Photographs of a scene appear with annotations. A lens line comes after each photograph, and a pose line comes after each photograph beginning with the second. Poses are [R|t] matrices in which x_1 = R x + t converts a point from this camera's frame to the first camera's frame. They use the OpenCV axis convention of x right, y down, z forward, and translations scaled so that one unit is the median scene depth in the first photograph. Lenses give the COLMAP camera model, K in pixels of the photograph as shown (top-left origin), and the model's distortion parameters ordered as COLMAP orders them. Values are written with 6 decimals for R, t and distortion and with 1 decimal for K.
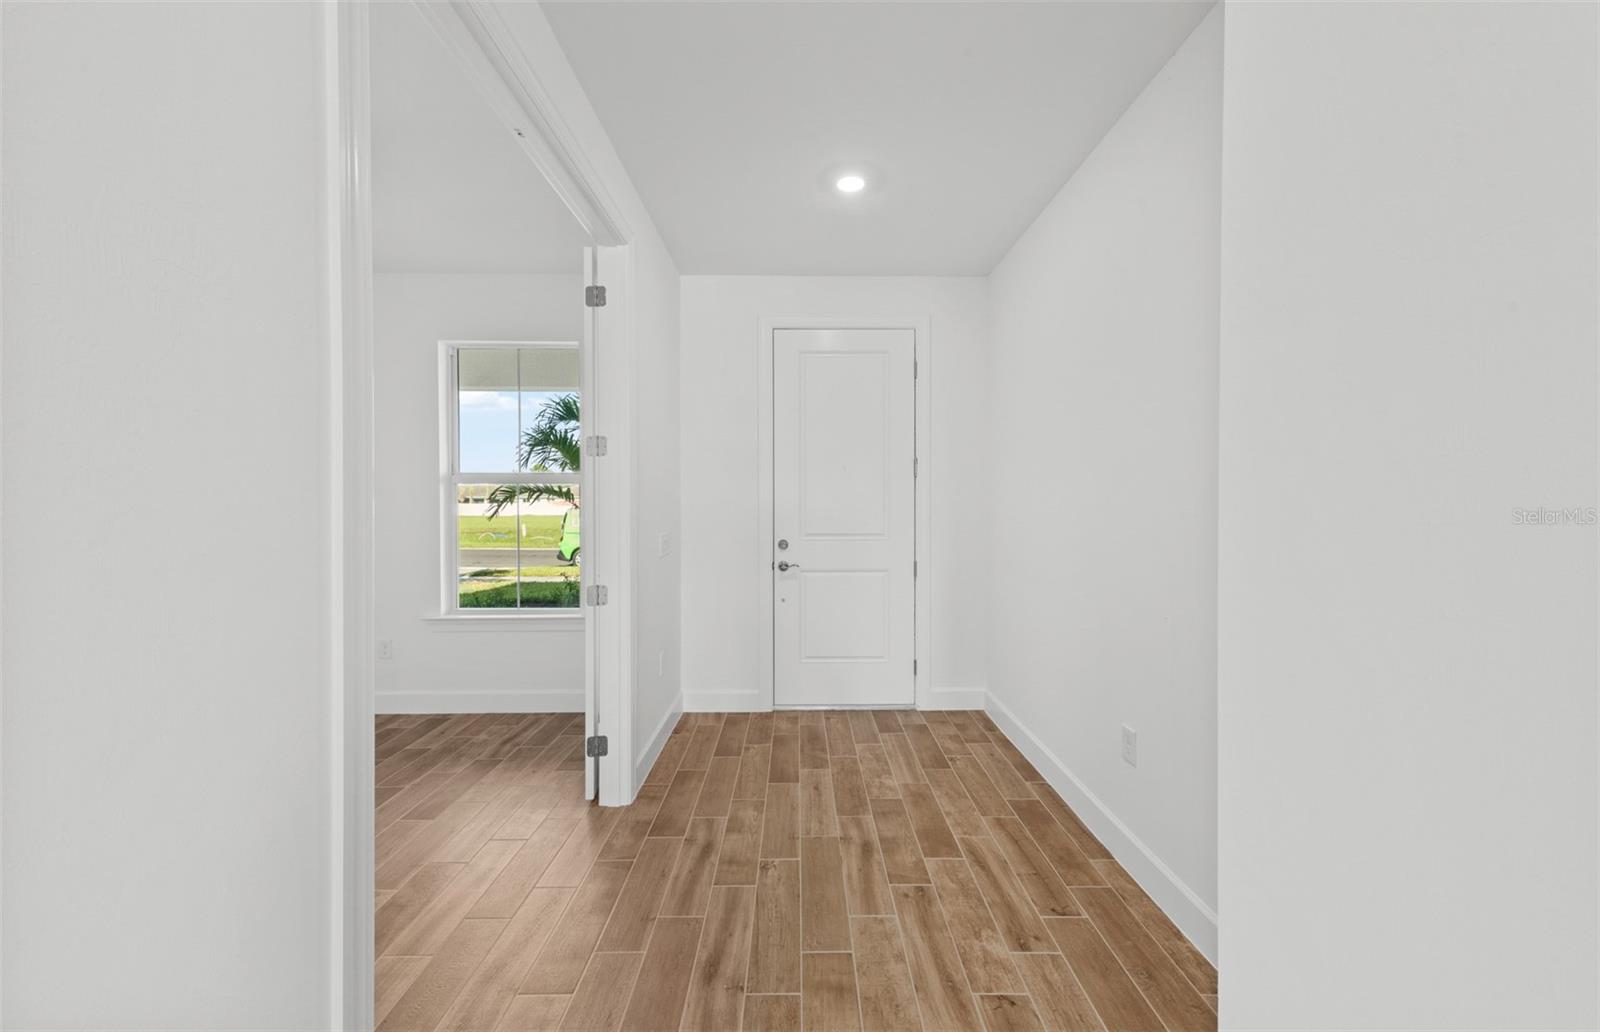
lens RADIAL K [[563.9, 0, 802.2], [0, 563.9, 504.5], [0, 0, 1]] dist [0.010497, -0.000072]
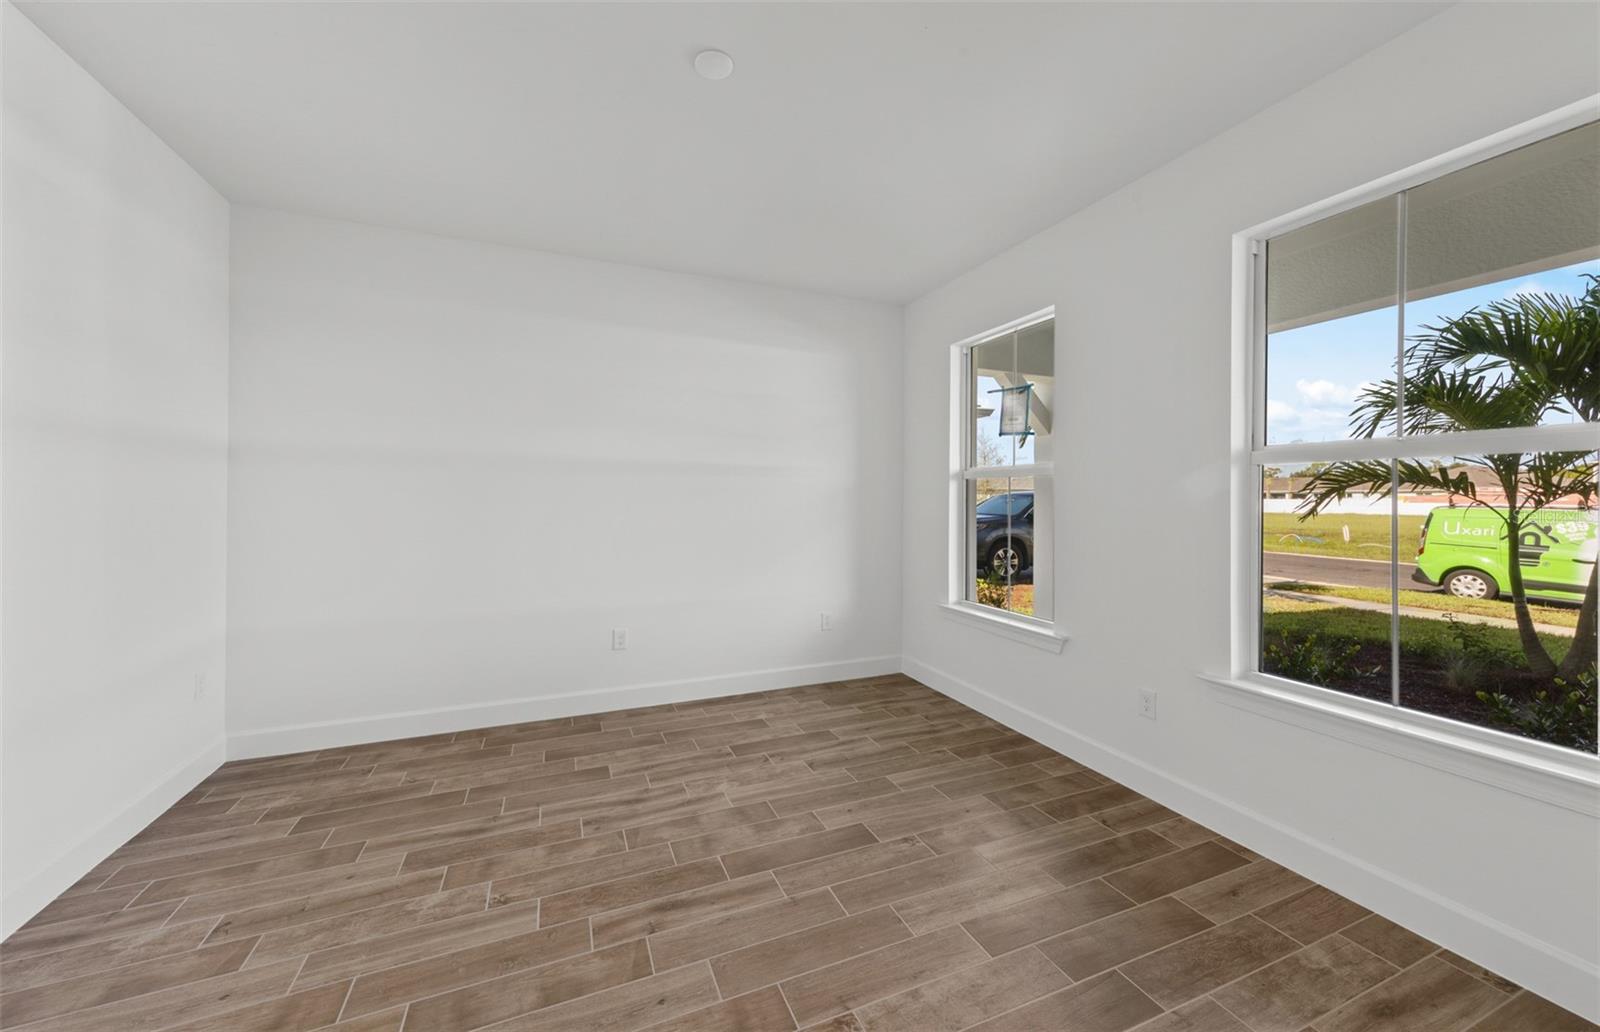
lens RADIAL K [[563.9, 0, 802.2], [0, 563.9, 504.5], [0, 0, 1]] dist [0.010497, -0.000072]
pose [[0.347012, 0.012665, -0.937775, -0.101054], [-0.004784, 0.999920, 0.011734, 0.000770], [0.937849, 0.000415, 0.347044, 0.157403]]
